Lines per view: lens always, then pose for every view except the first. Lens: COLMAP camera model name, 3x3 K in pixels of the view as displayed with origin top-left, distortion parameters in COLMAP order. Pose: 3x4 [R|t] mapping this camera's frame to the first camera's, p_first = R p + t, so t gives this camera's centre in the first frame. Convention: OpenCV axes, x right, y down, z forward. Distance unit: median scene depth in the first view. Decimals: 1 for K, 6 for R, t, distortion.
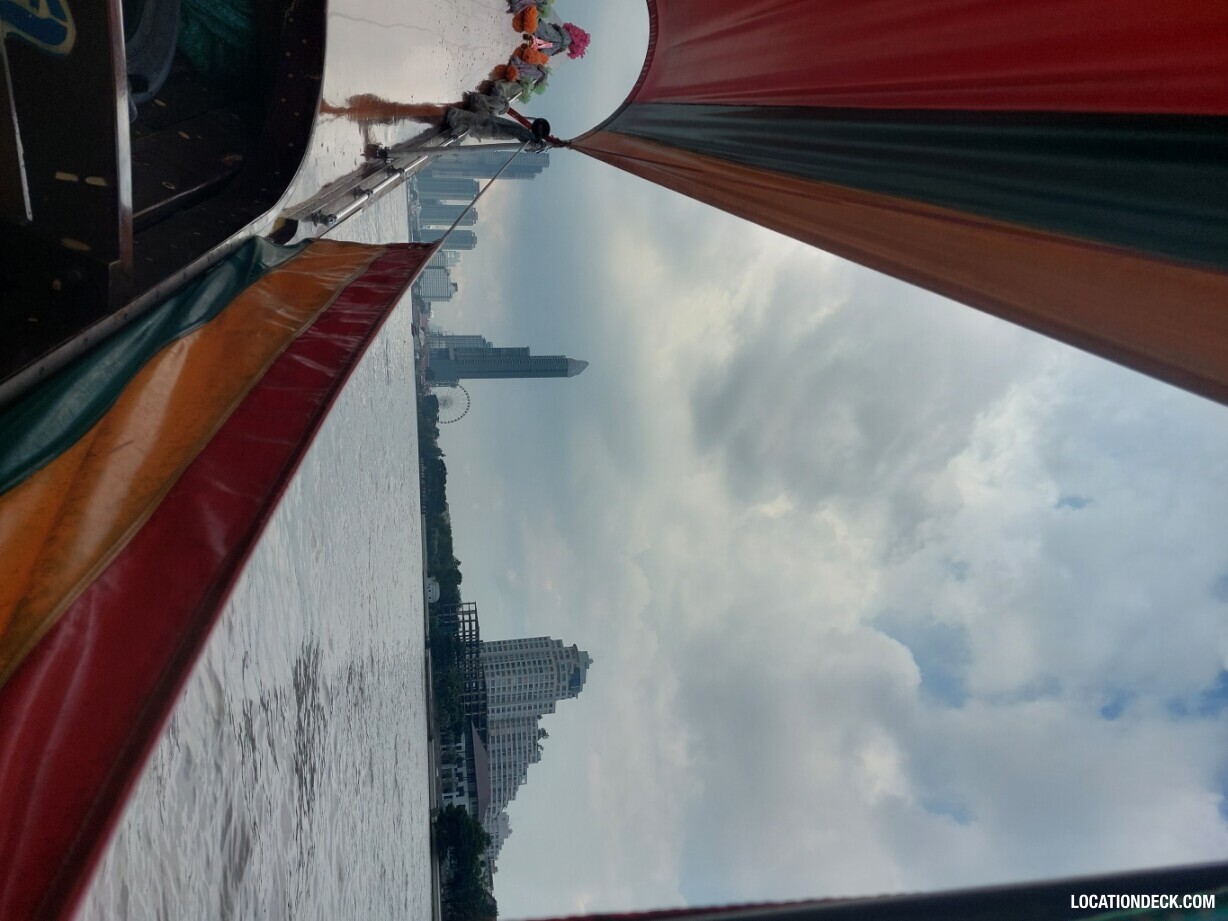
lens RADIAL K [[889.0, 0, 616.7], [0, 889.0, 446.8], [0, 0, 1]] dist [0.034290, -0.021967]
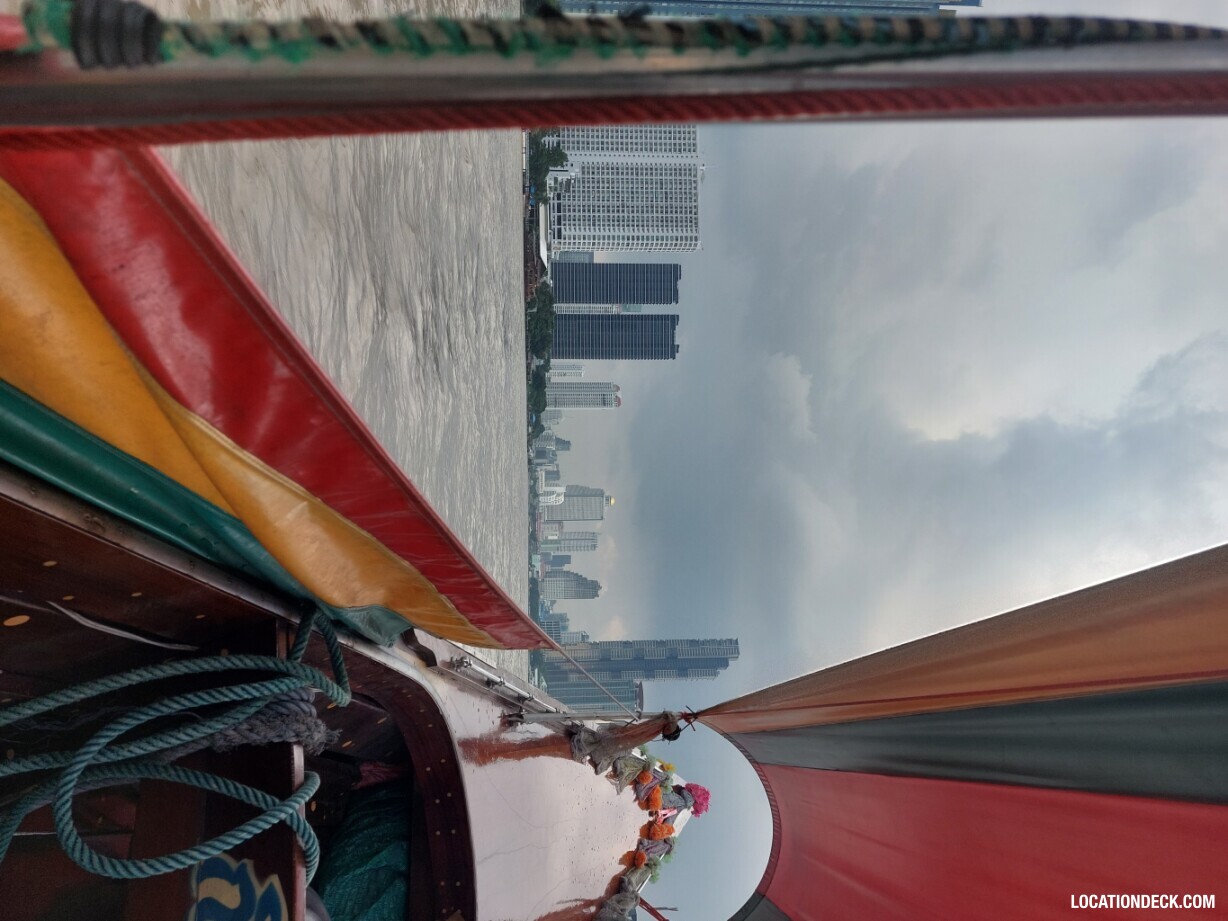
lens RADIAL K [[889.0, 0, 608.7], [0, 889.0, 482.5], [0, 0, 1]] dist [0.034290, -0.021967]
pose [[0.987793, -0.113382, -0.106812, 0.009586], [0.029131, 0.808067, -0.588370, -0.347420], [0.153022, 0.578076, 0.801506, -0.144521]]
